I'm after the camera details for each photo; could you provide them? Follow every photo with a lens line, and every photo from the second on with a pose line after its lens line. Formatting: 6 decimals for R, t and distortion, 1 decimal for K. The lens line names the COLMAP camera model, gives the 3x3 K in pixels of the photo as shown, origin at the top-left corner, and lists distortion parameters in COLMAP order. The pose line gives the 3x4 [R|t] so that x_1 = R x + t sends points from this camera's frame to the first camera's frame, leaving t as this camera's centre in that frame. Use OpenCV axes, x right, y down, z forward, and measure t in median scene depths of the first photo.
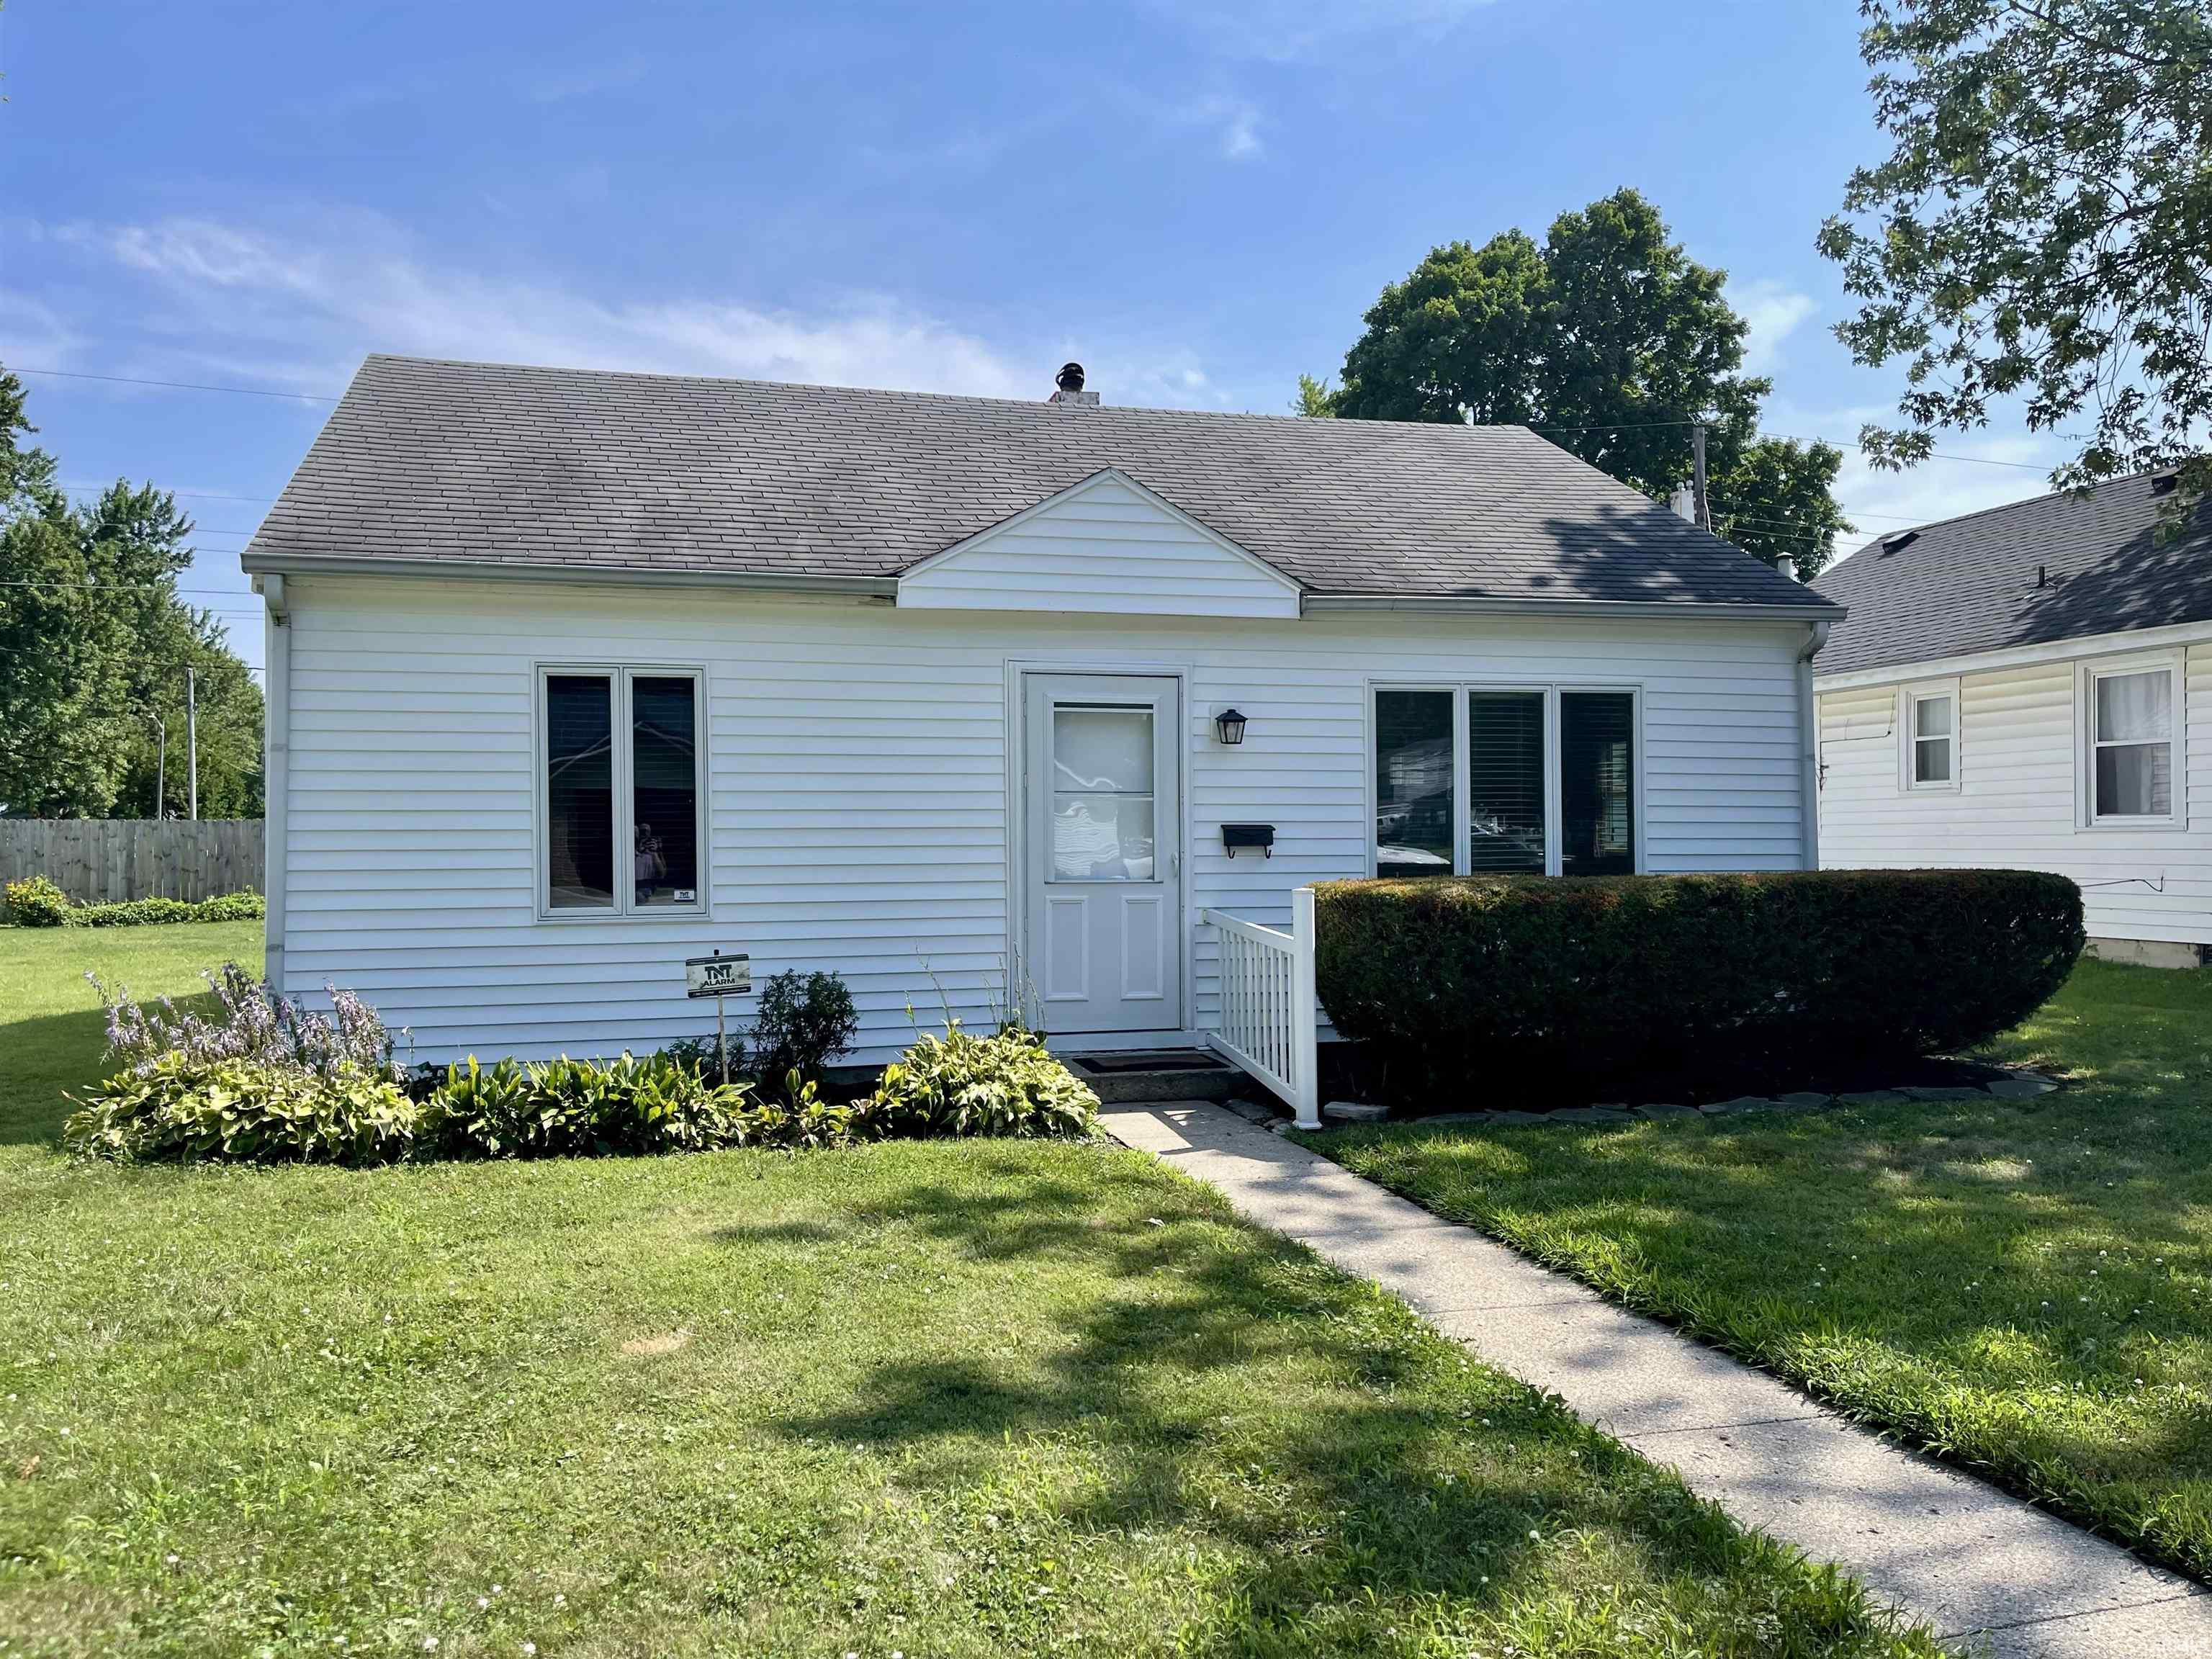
lens RADIAL K [[1715.6, 0, 1106.0], [0, 1715.6, 829.5], [0, 0, 1]] dist [0.072070, -0.000416]
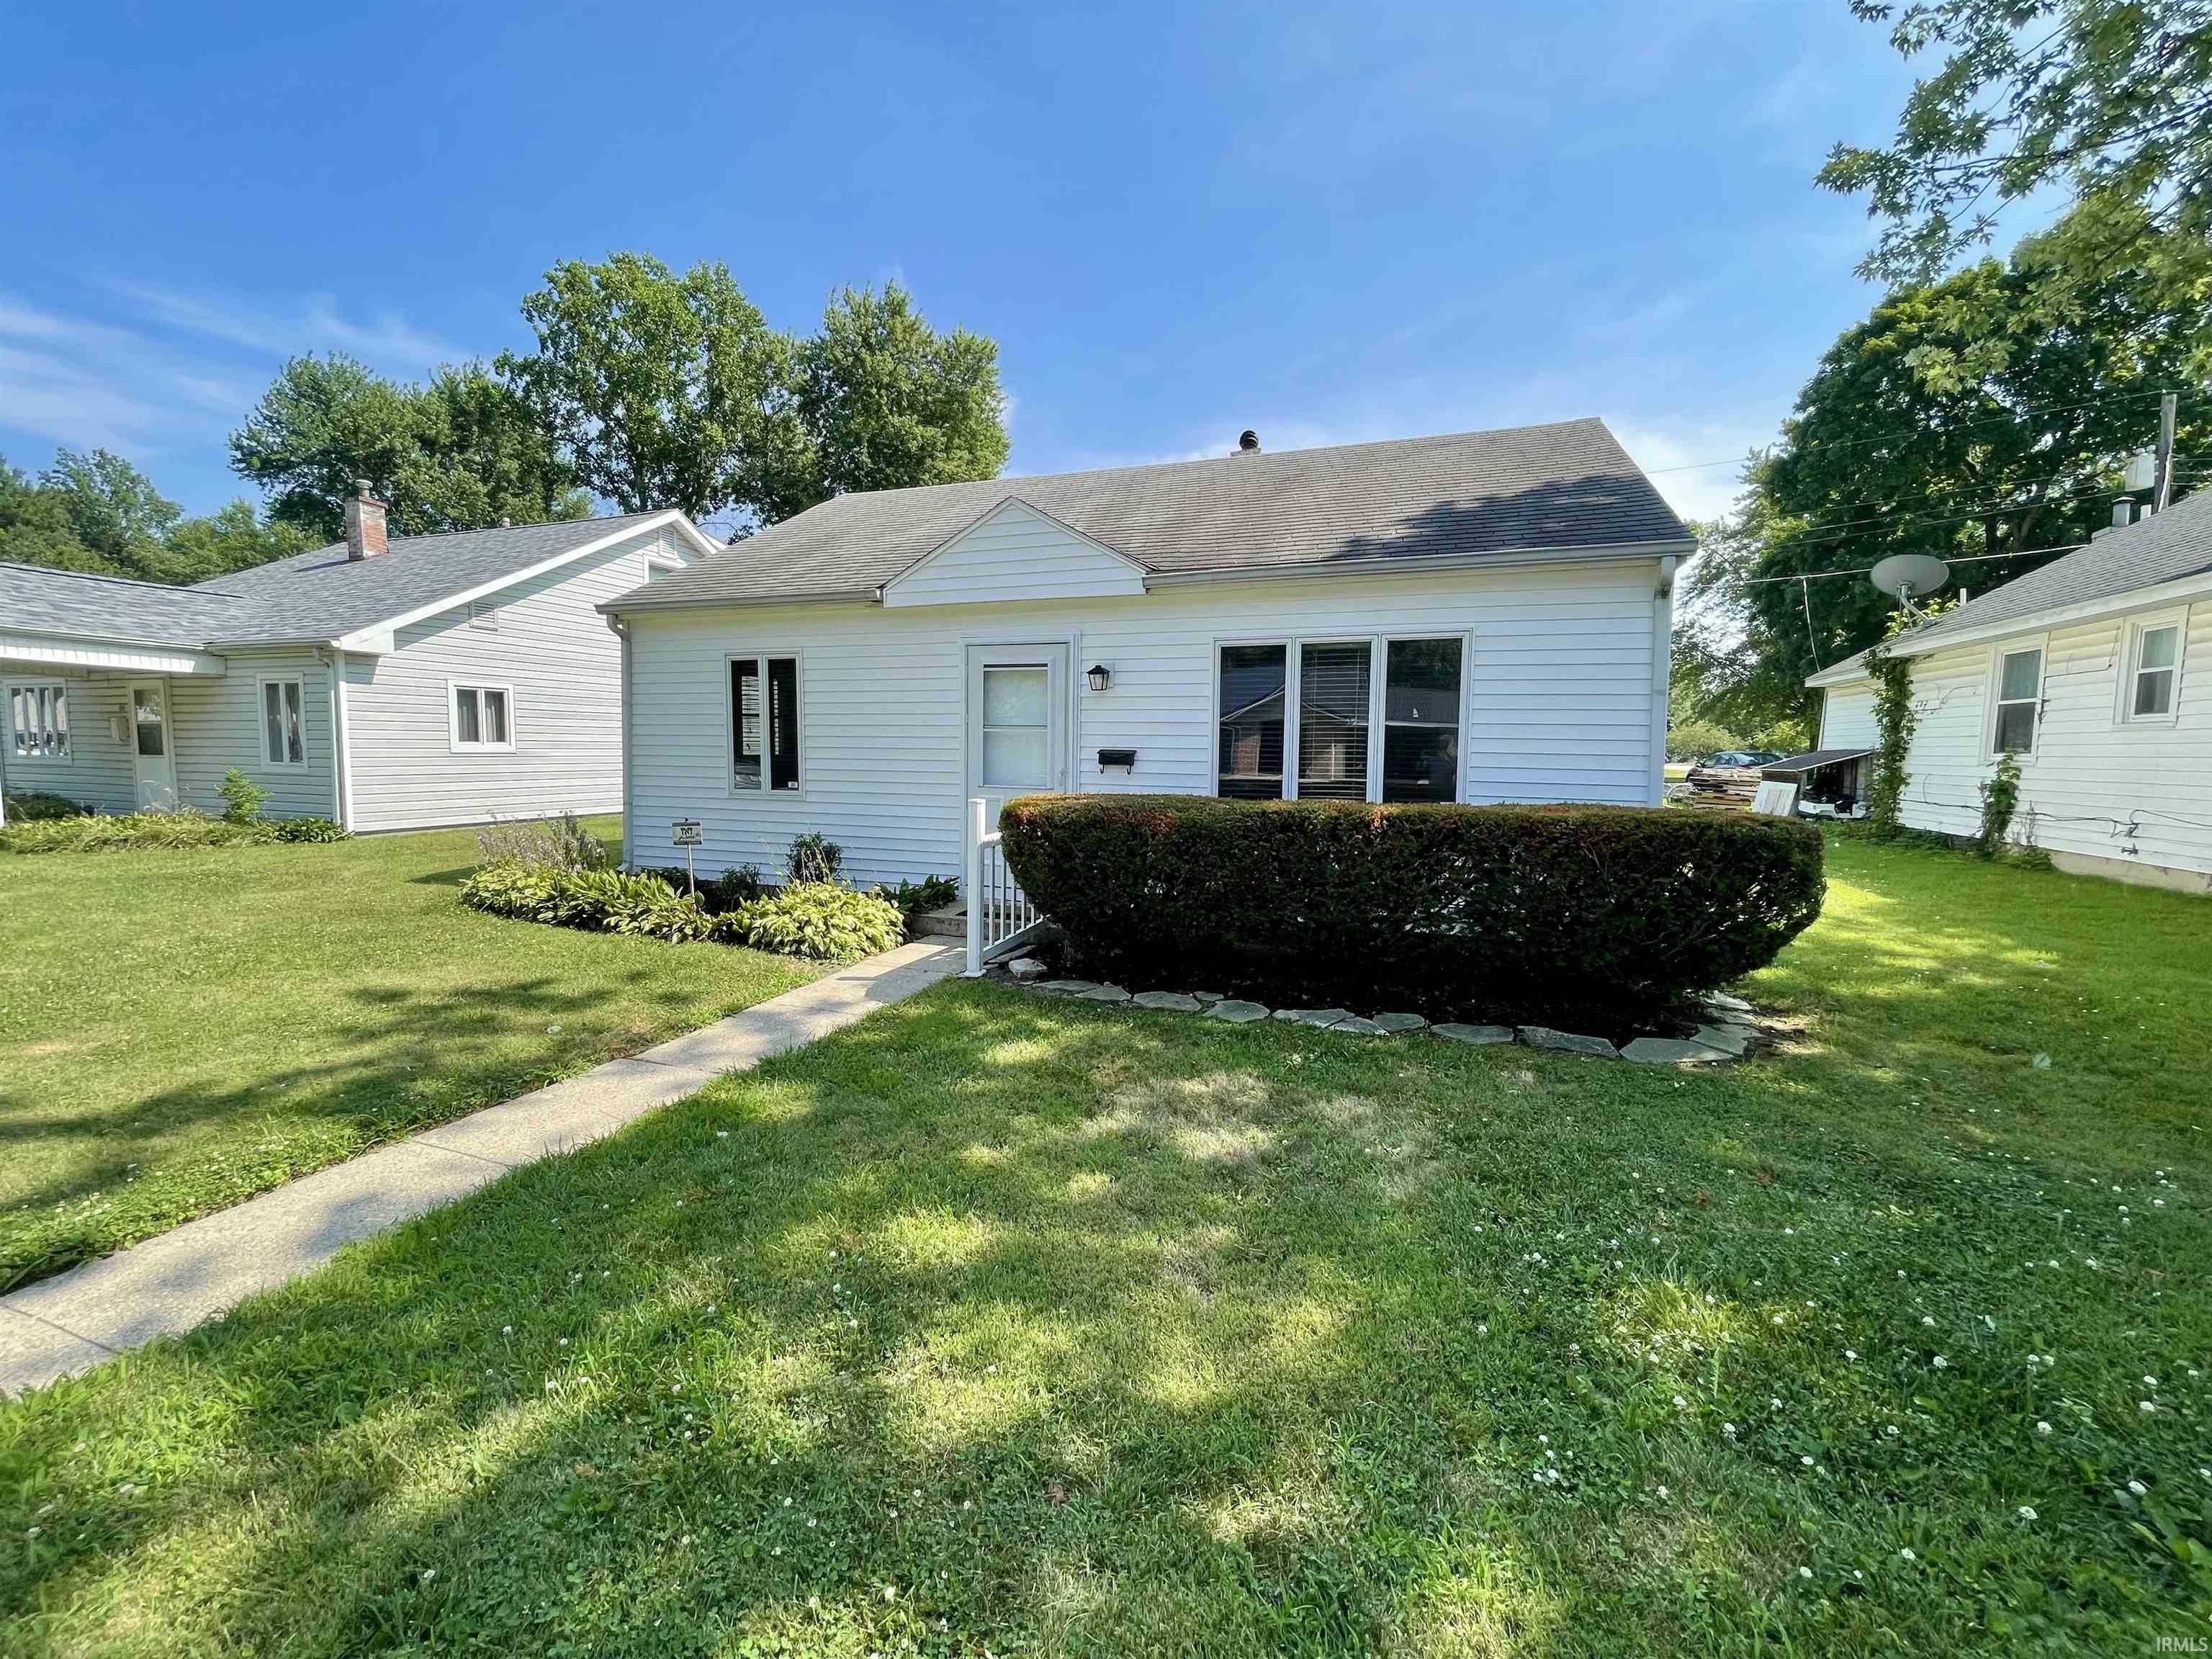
lens RADIAL K [[898.4, 0, 1094.9], [0, 898.4, 822.5], [0, 0, 1]] dist [0.003610, 0.000600]
pose [[0.813984, 0.064399, -0.577307, 0.474532], [-0.012896, 0.995594, 0.092877, -0.010694], [0.580745, -0.068156, 0.811228, 0.388325]]
